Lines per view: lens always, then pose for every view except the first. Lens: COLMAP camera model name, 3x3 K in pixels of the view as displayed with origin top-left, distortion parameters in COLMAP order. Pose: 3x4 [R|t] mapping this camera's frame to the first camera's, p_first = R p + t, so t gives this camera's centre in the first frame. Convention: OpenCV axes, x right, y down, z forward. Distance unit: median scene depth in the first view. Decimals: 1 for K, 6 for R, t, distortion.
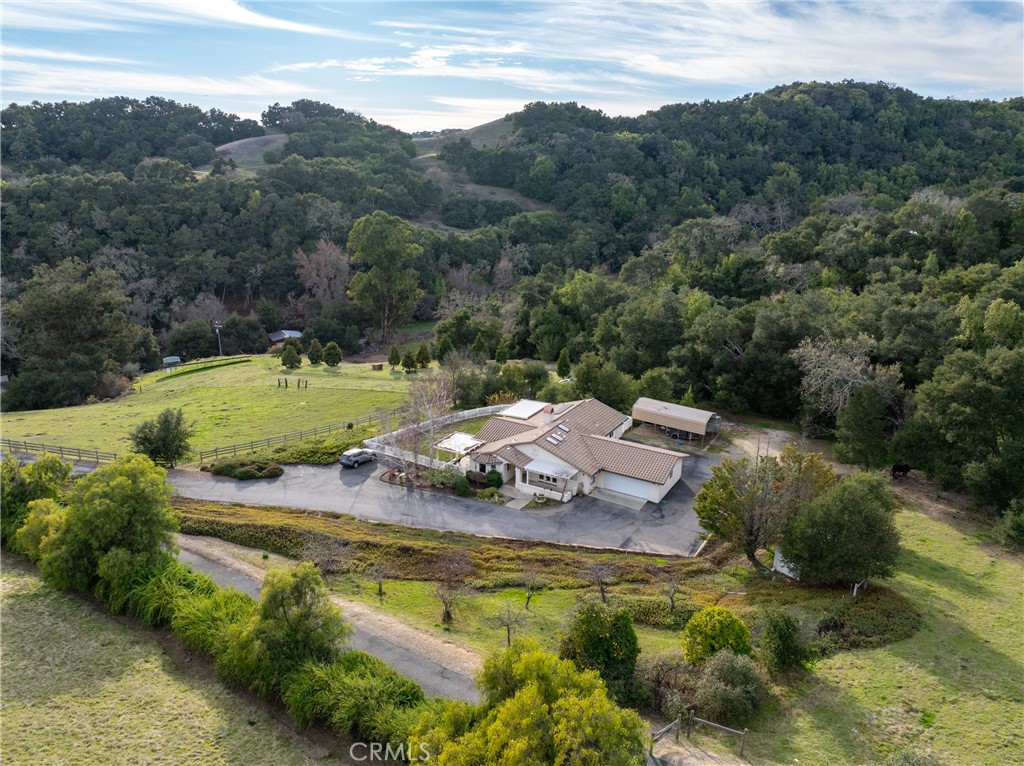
lens RADIAL K [[704.5, 0, 512.0], [0, 704.5, 383.0], [0, 0, 1]] dist [-0.035617, -0.000485]
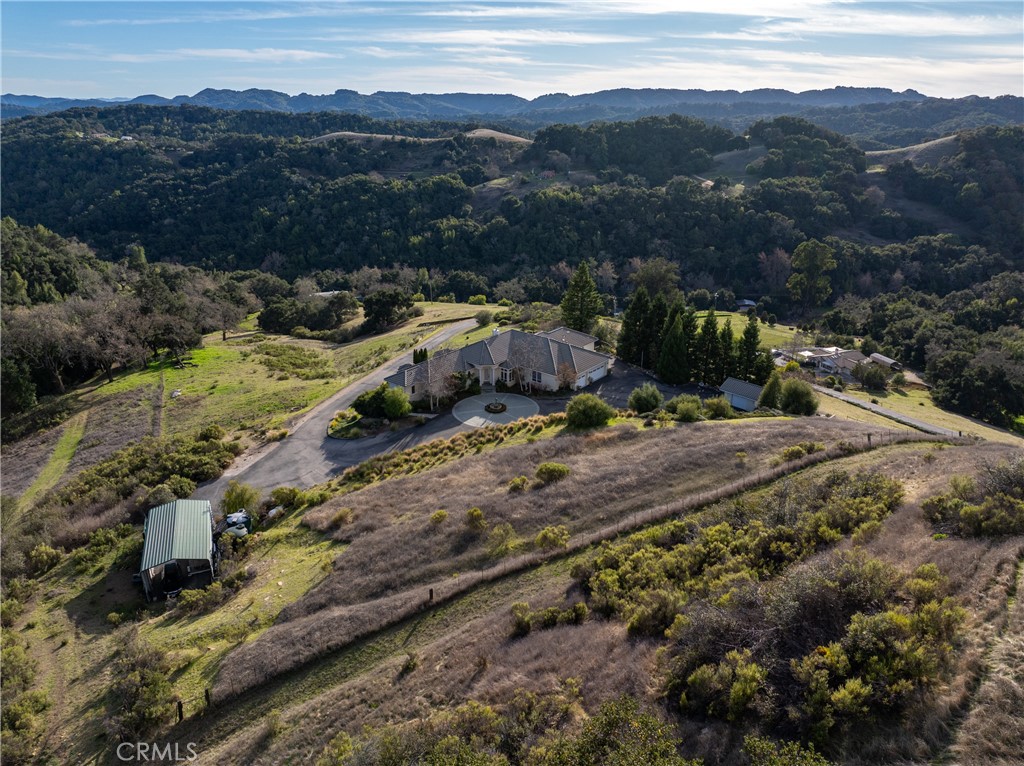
lens RADIAL K [[704.5, 0, 512.0], [0, 704.5, 383.0], [0, 0, 1]] dist [-0.035617, -0.000485]
pose [[0.818937, 0.203759, -0.536493, 0.175366], [-0.165173, 0.978976, 0.119683, 0.015540], [0.549600, -0.009399, 0.835375, -0.764319]]
